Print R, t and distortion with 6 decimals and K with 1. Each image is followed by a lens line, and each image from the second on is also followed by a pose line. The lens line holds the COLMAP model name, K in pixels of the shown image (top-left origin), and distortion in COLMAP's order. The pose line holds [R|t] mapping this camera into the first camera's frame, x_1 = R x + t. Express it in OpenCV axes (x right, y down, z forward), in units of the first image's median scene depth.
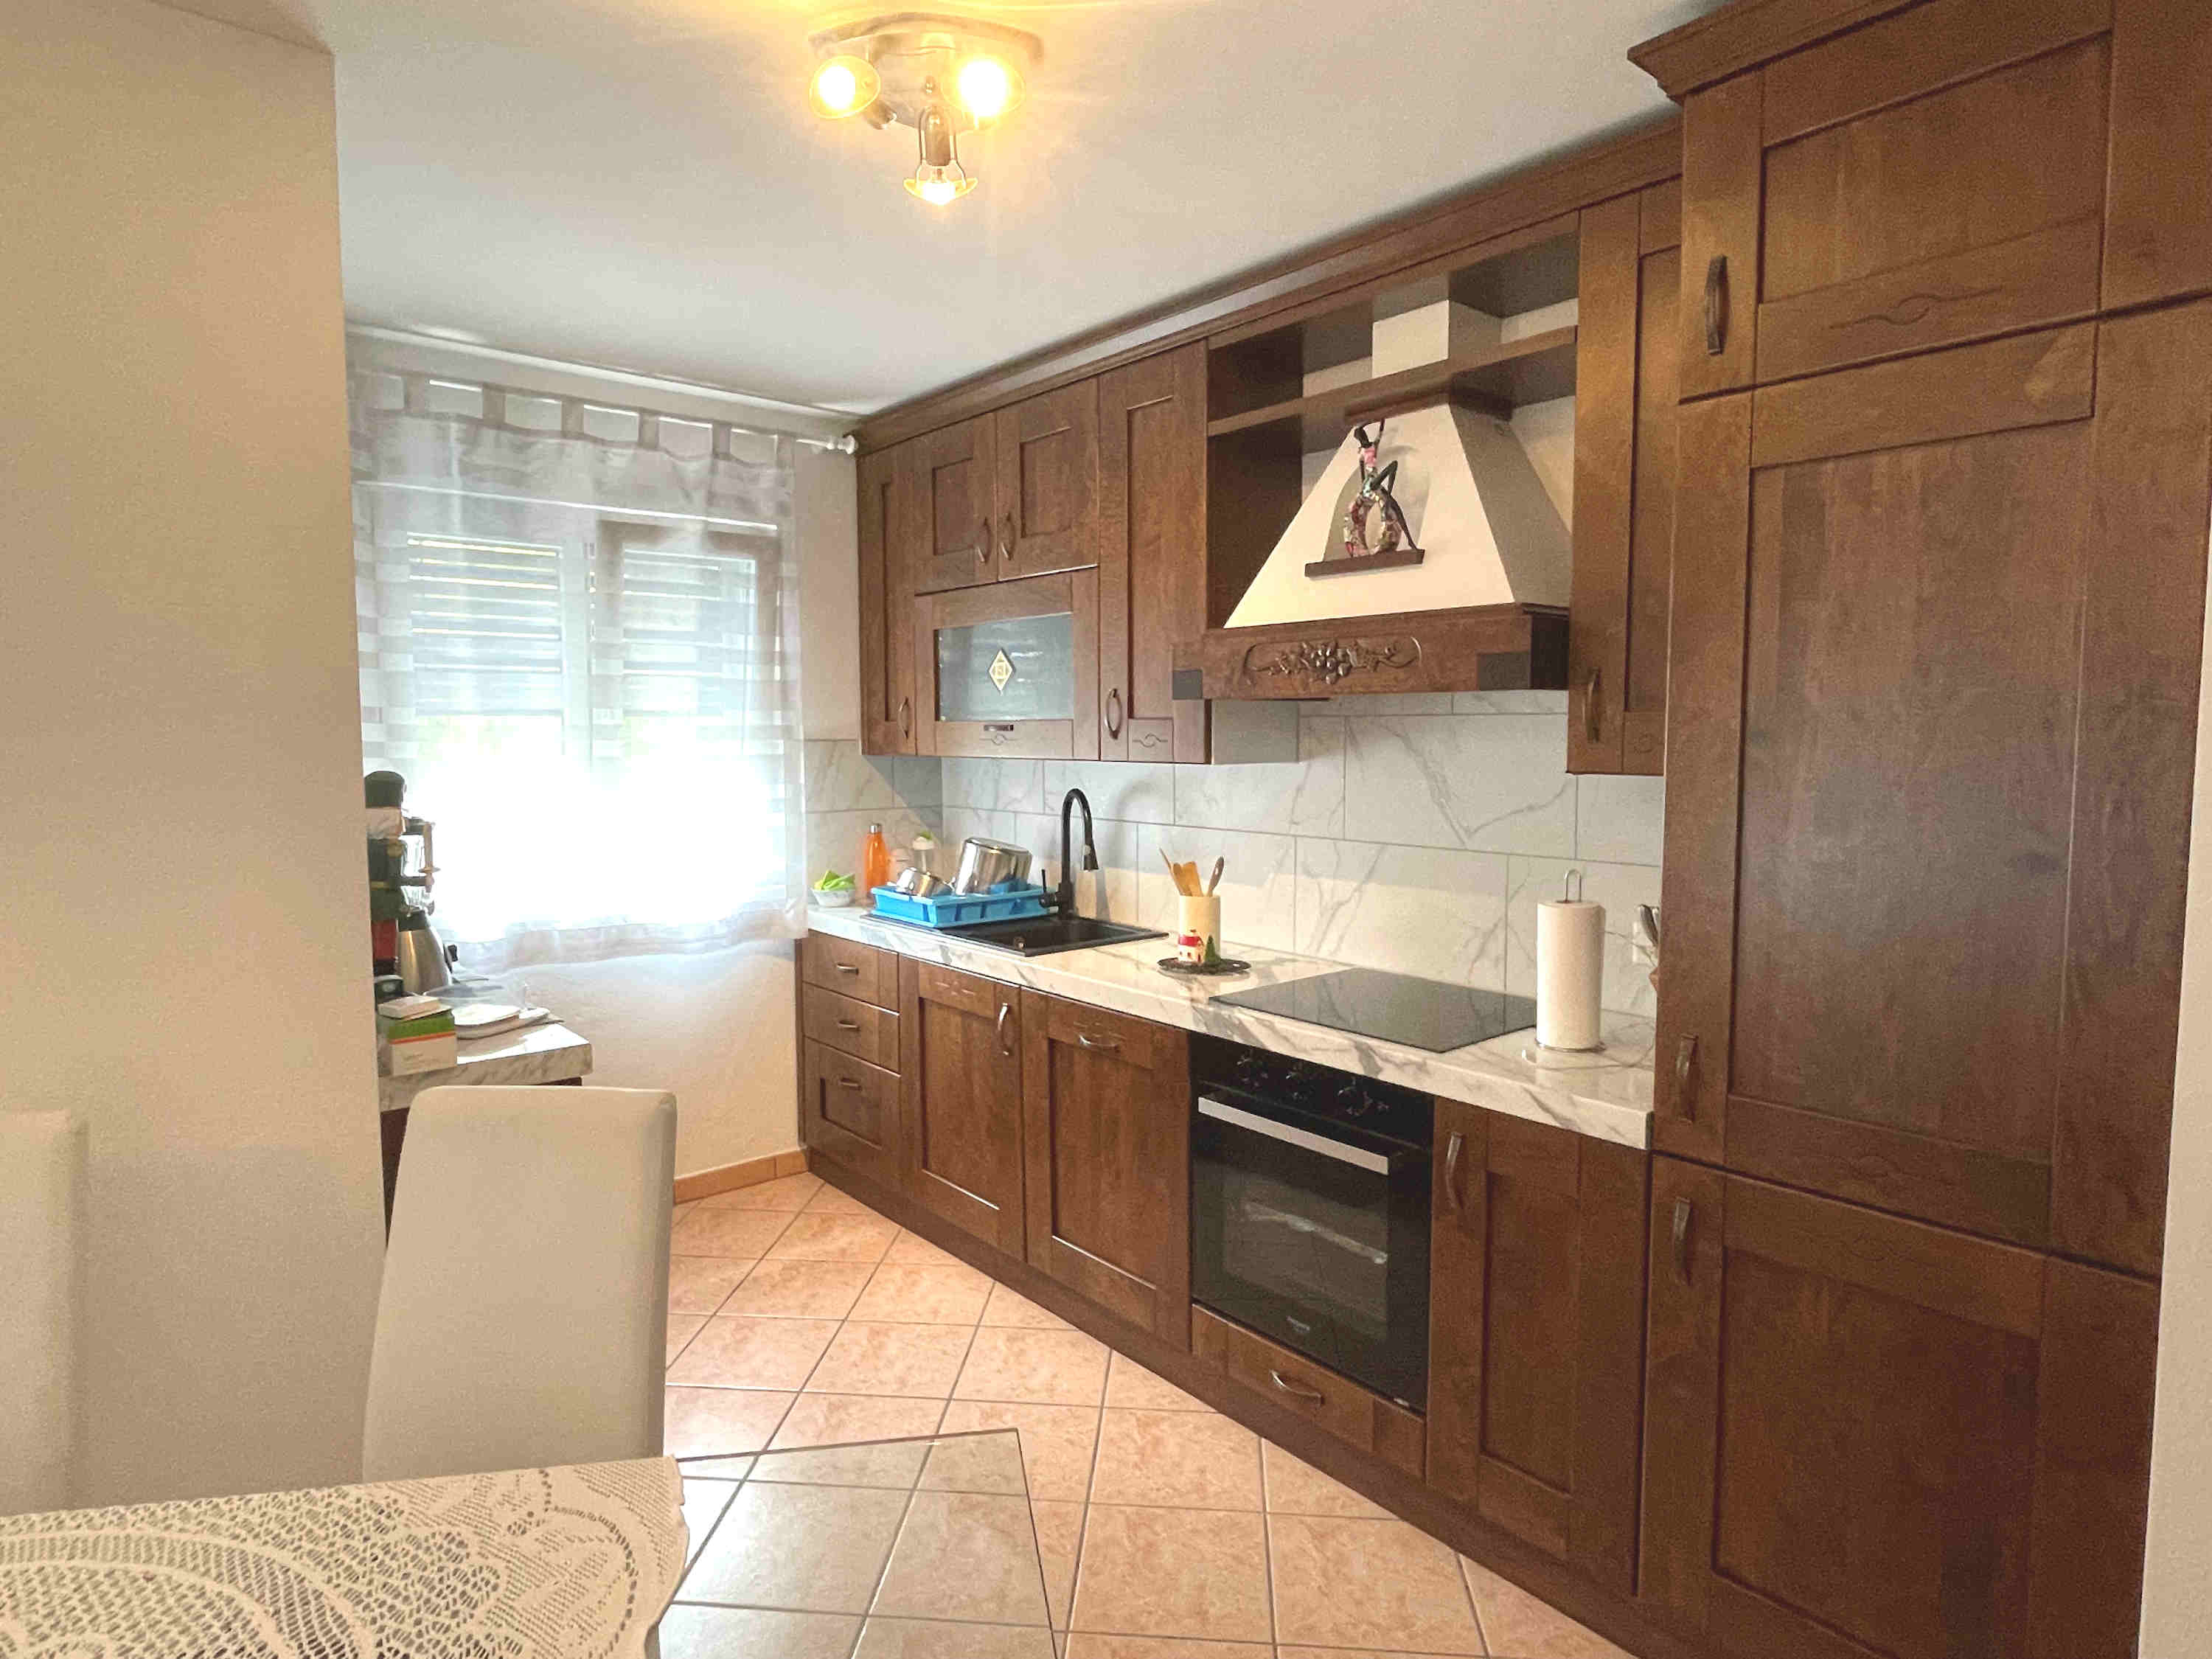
lens RADIAL K [[1227.5, 0, 1114.2], [0, 1227.5, 829.2], [0, 0, 1]] dist [0.007378, 0.000997]
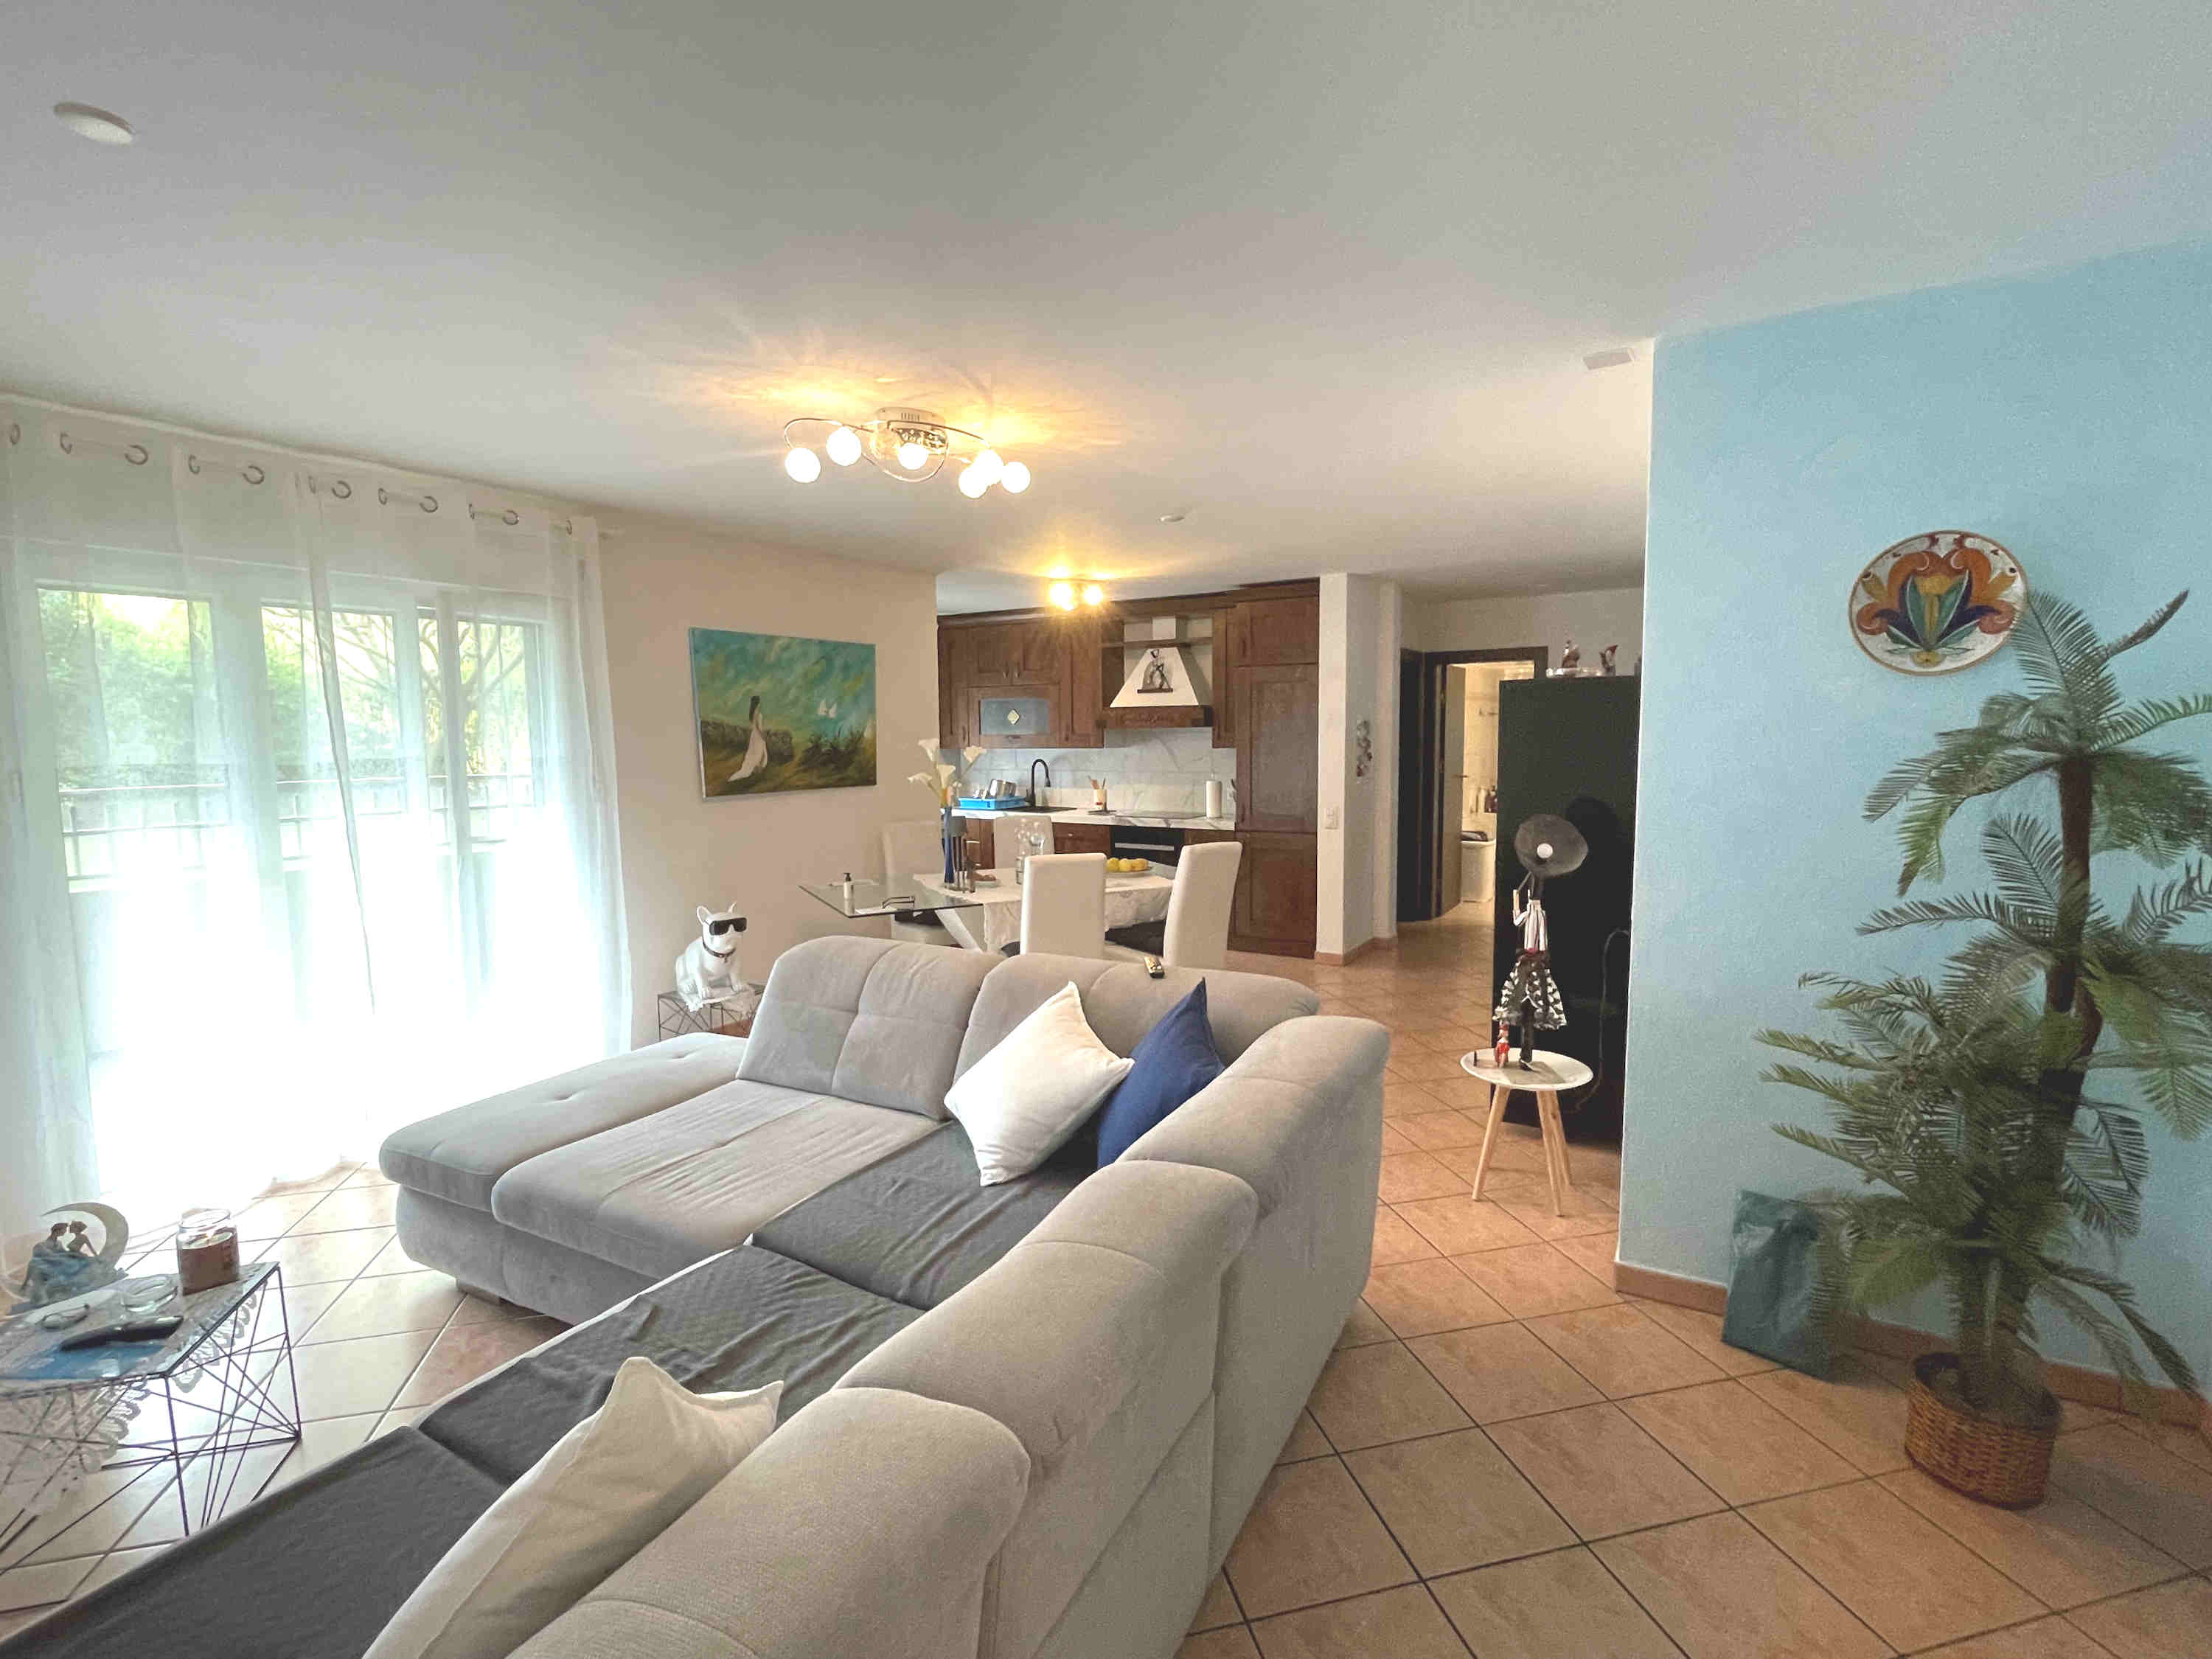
lens RADIAL K [[1033.8, 0, 1101.6], [0, 1033.8, 835.3], [0, 0, 1]] dist [-0.002864, -0.001598]
pose [[0.945496, -0.033666, 0.323888, -0.905919], [0.030334, 0.999422, 0.015331, 0.148545], [-0.324217, -0.004671, 0.945971, -1.746127]]
